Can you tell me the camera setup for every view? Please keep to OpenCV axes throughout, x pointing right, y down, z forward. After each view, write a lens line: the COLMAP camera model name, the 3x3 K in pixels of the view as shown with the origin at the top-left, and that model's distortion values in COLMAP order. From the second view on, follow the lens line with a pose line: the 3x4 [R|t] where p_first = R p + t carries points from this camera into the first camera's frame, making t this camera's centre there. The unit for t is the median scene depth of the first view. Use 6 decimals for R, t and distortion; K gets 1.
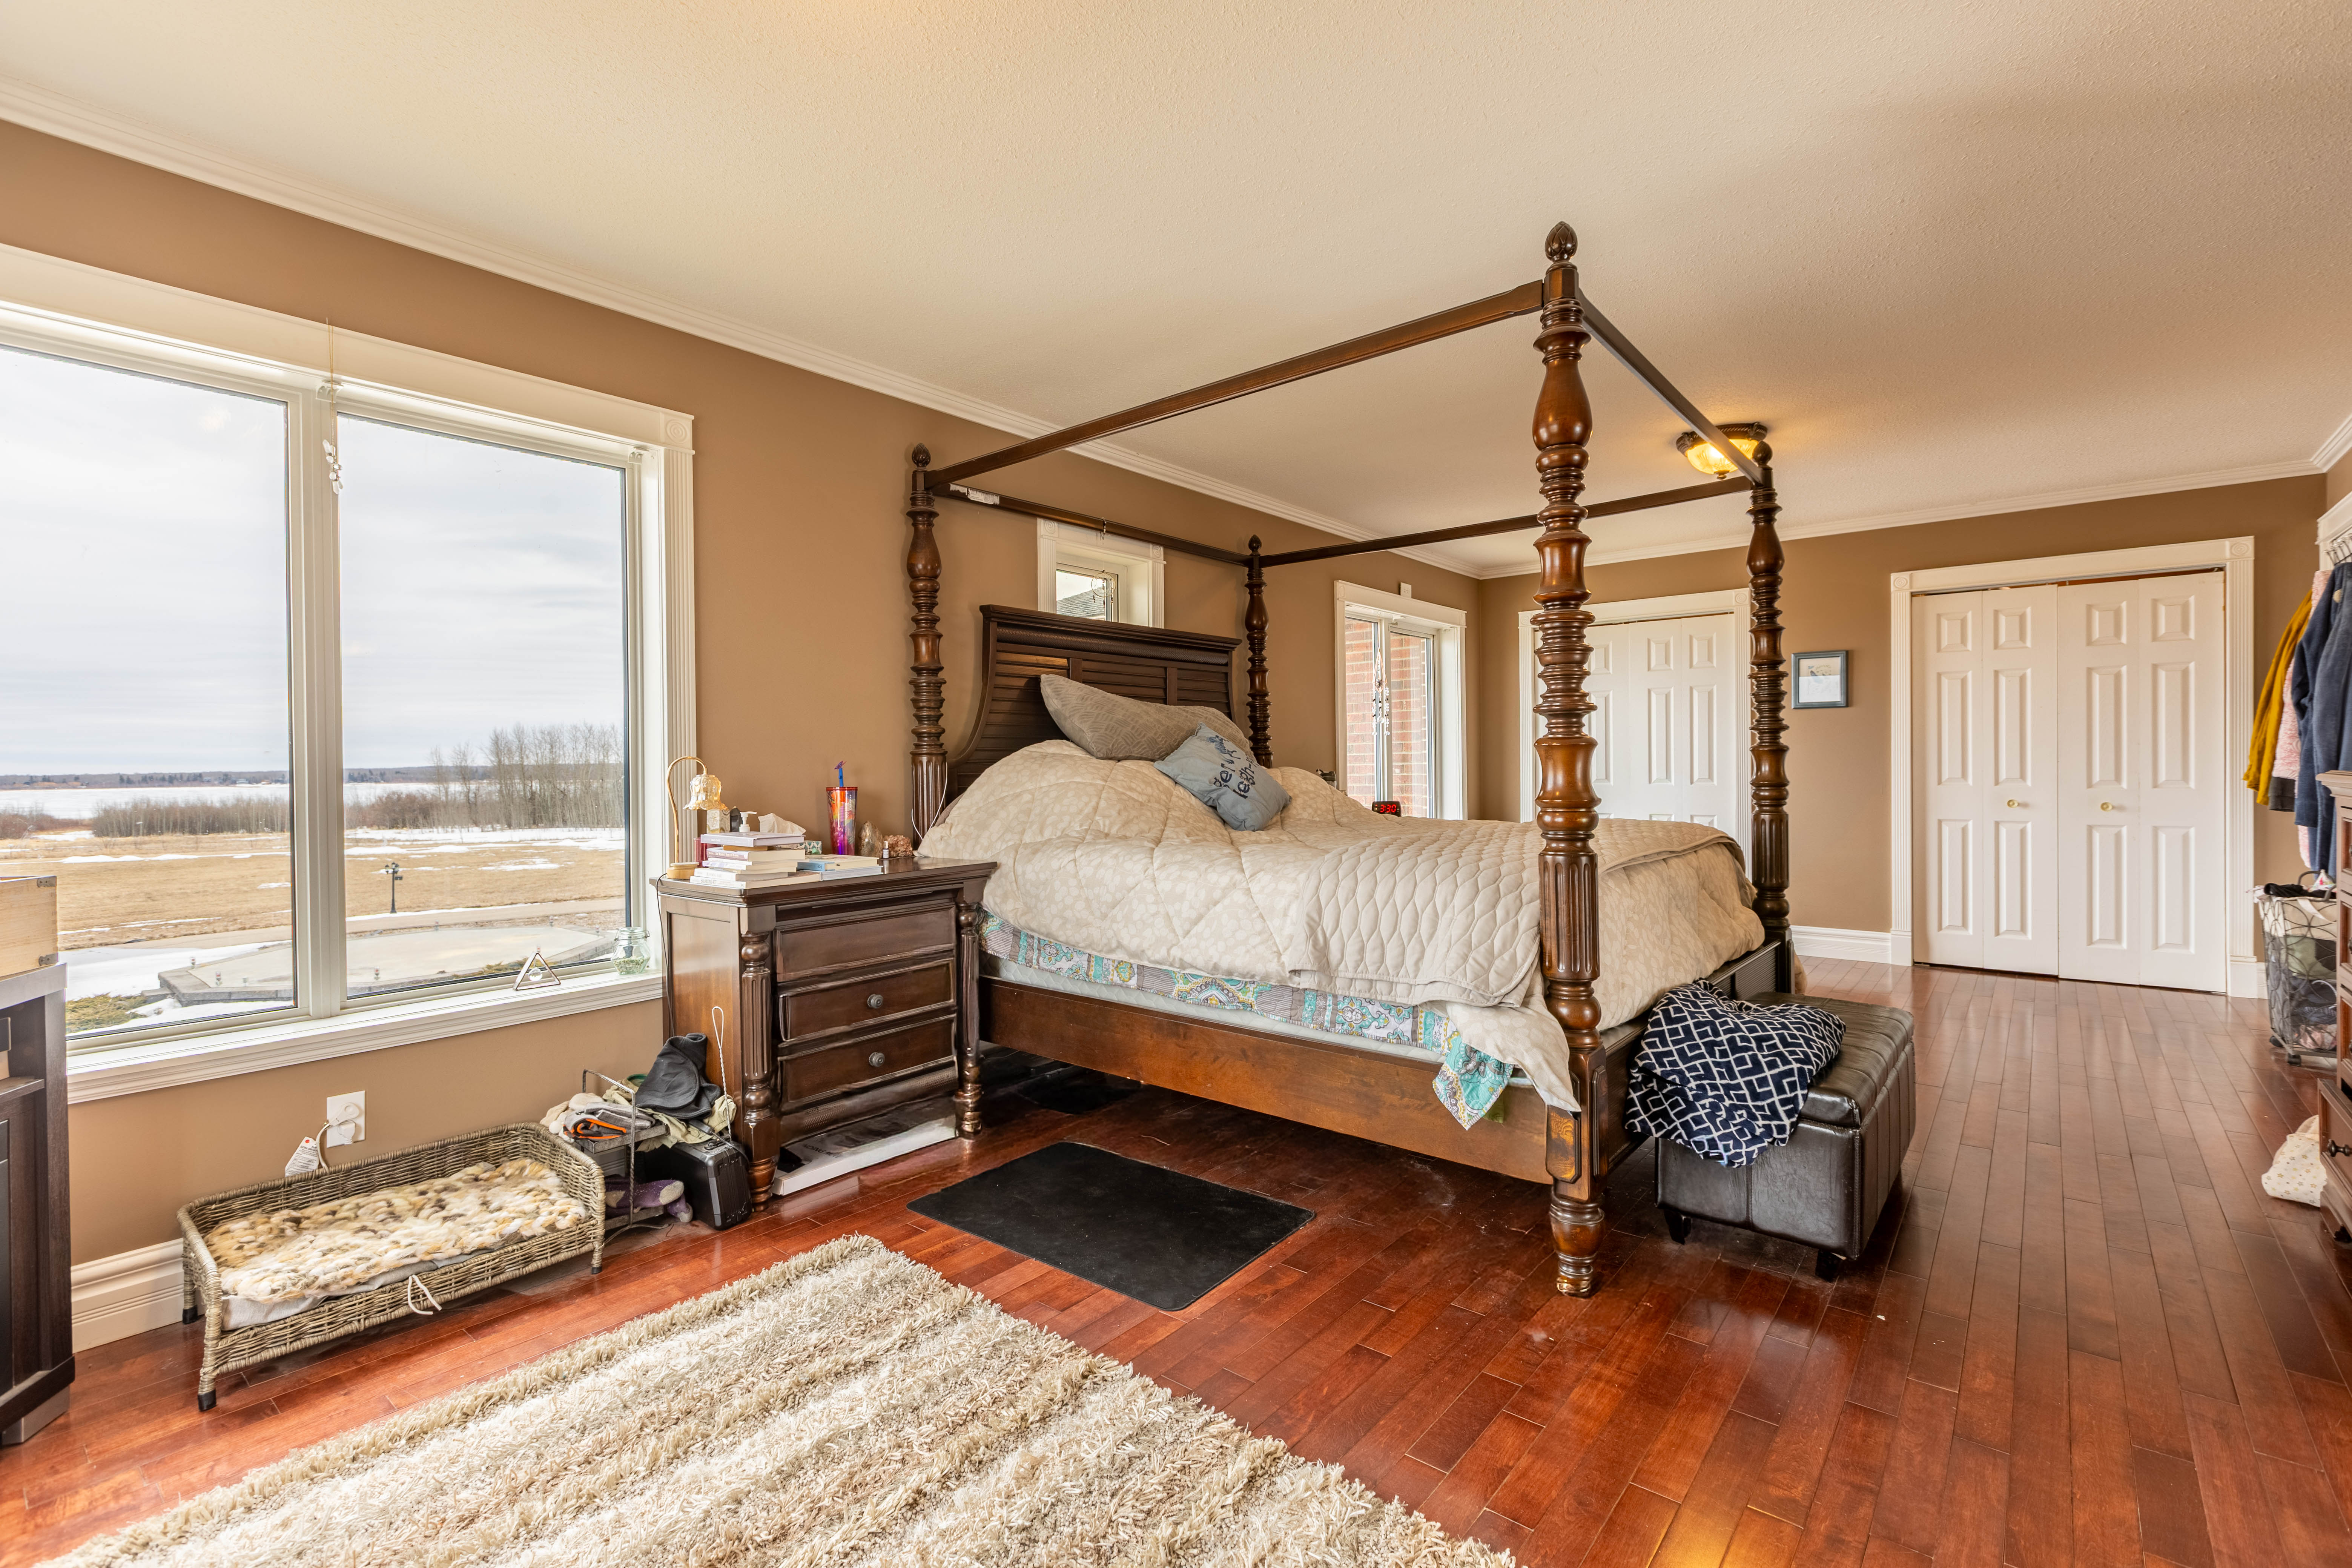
lens RADIAL K [[1064.2, 0, 1172.8], [0, 1064.2, 773.0], [0, 0, 1]] dist [0.001158, 0.000266]
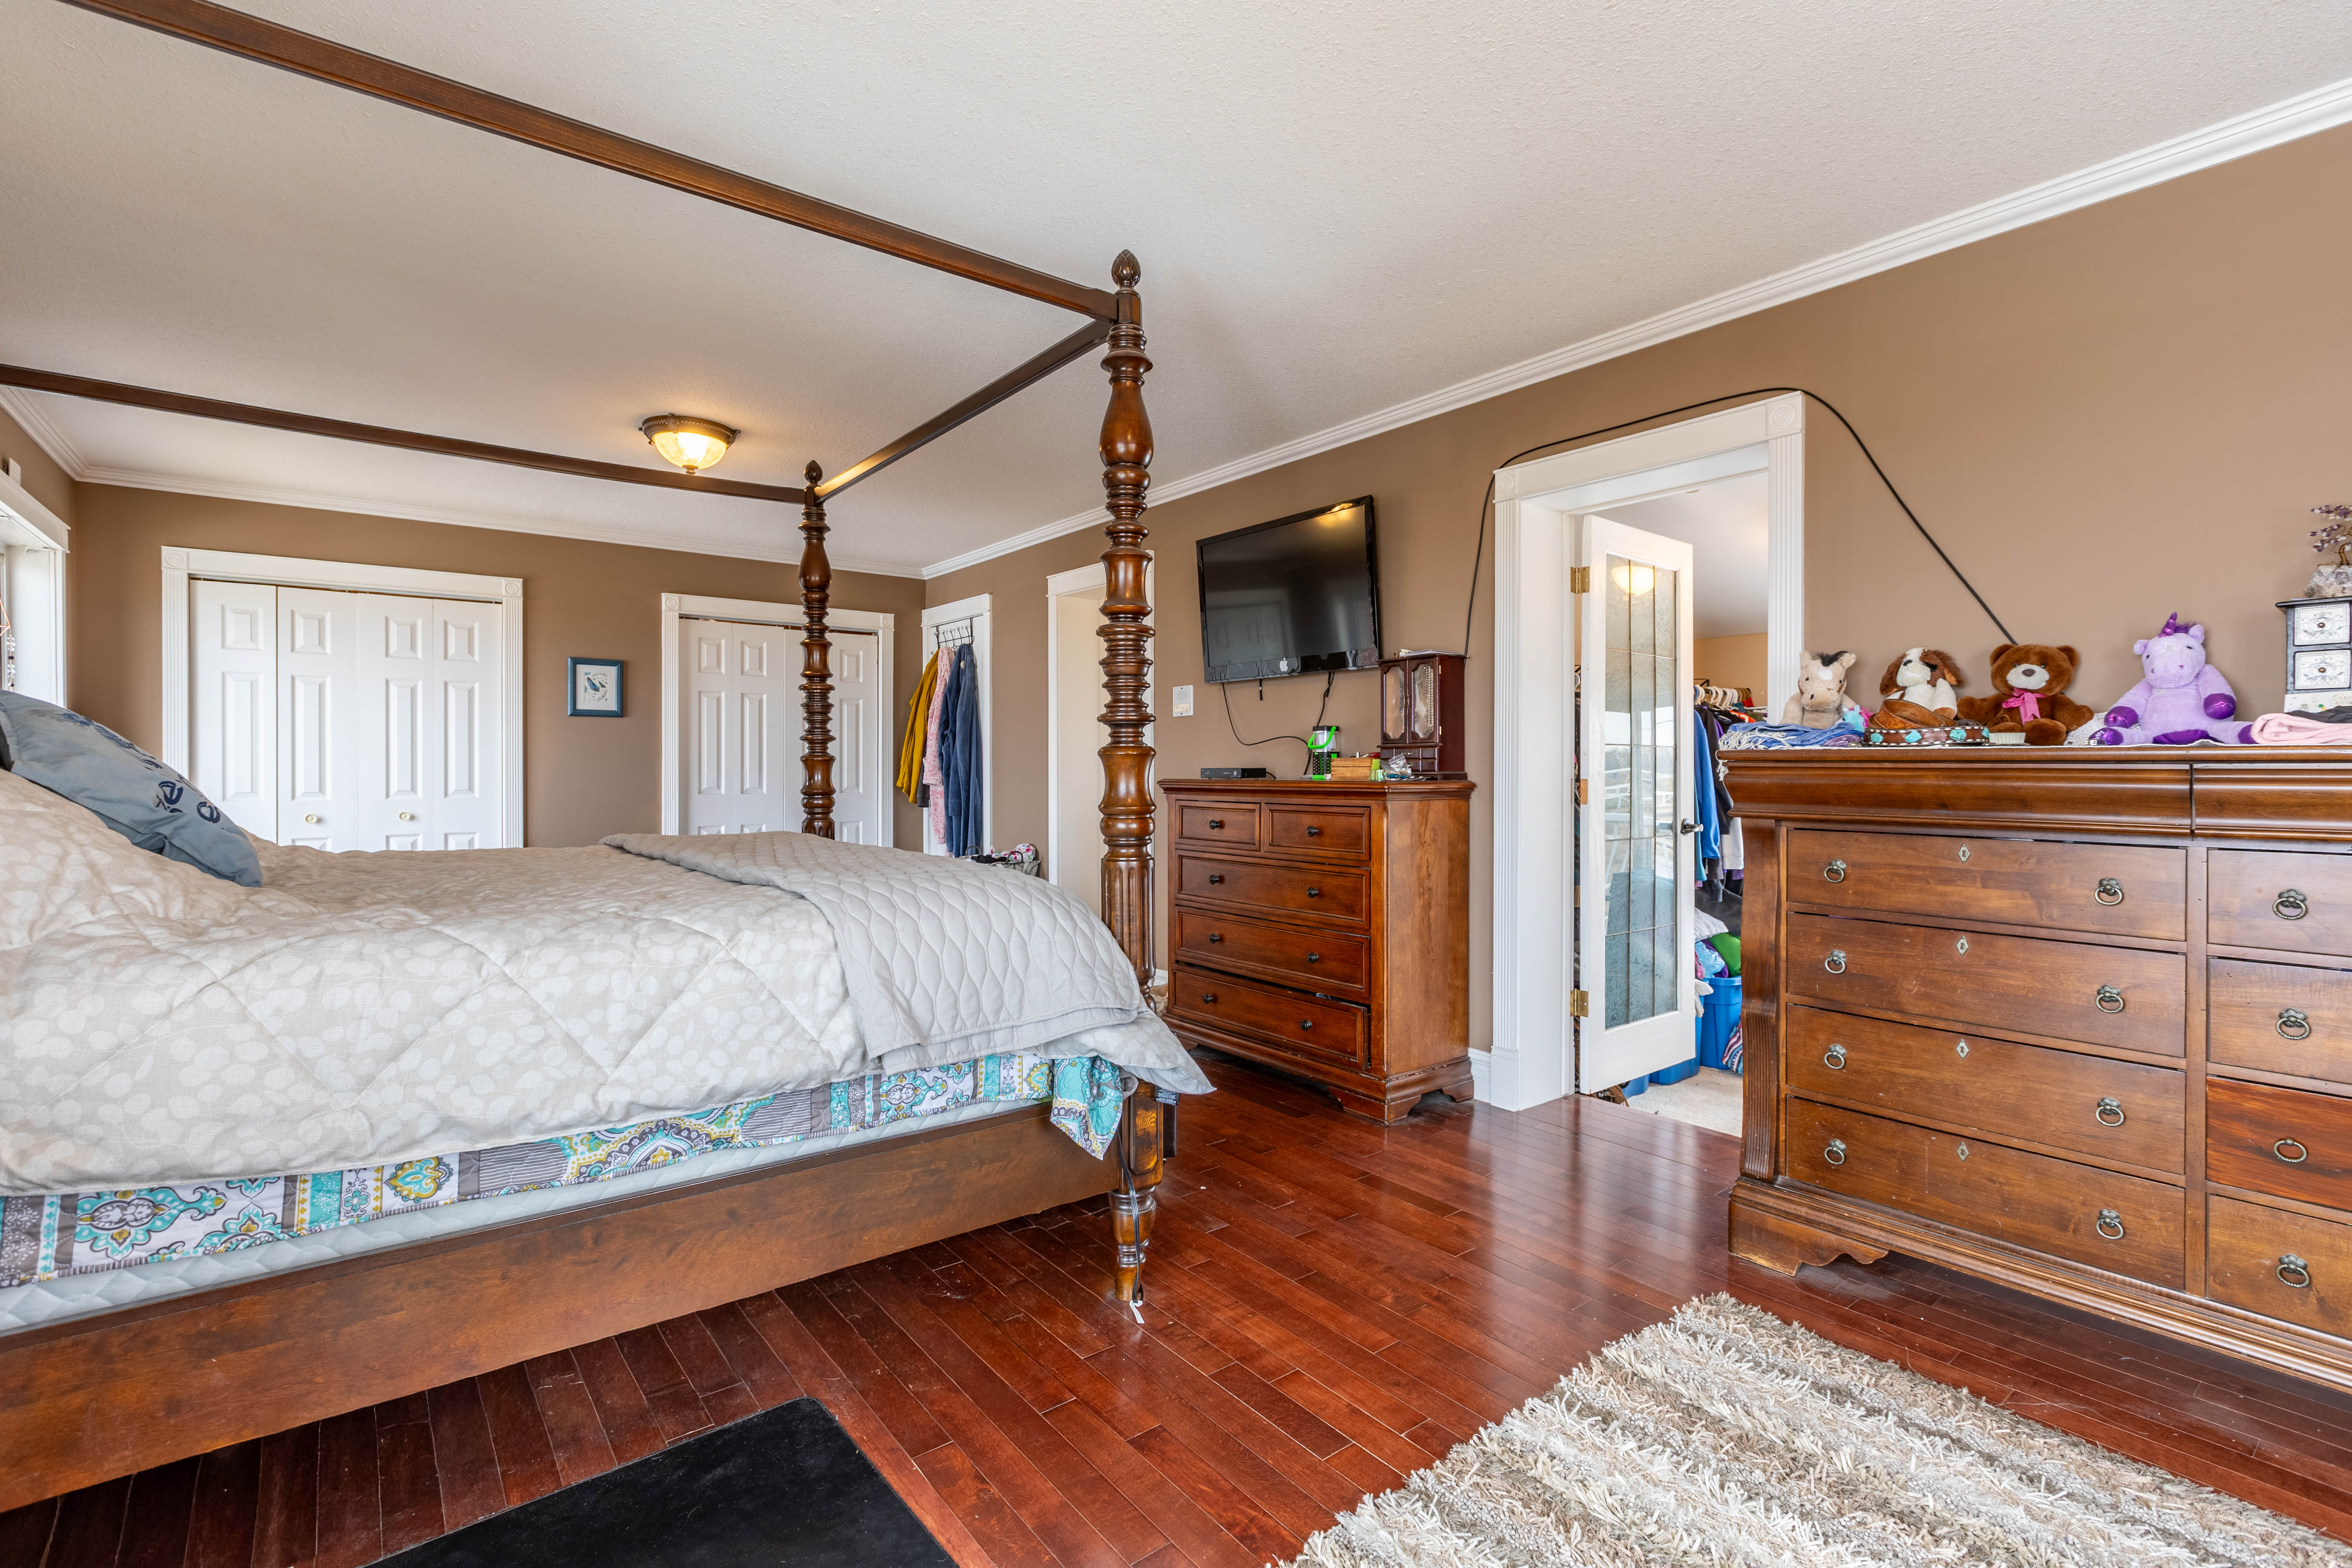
lens RADIAL K [[1064.2, 0, 1172.8], [0, 1064.2, 773.0], [0, 0, 1]] dist [0.001158, 0.000266]
pose [[0.198256, 0.006170, 0.980131, -0.495224], [0.003618, 0.999969, -0.007027, -0.000437], [-0.980144, 0.004940, 0.198227, 0.582056]]
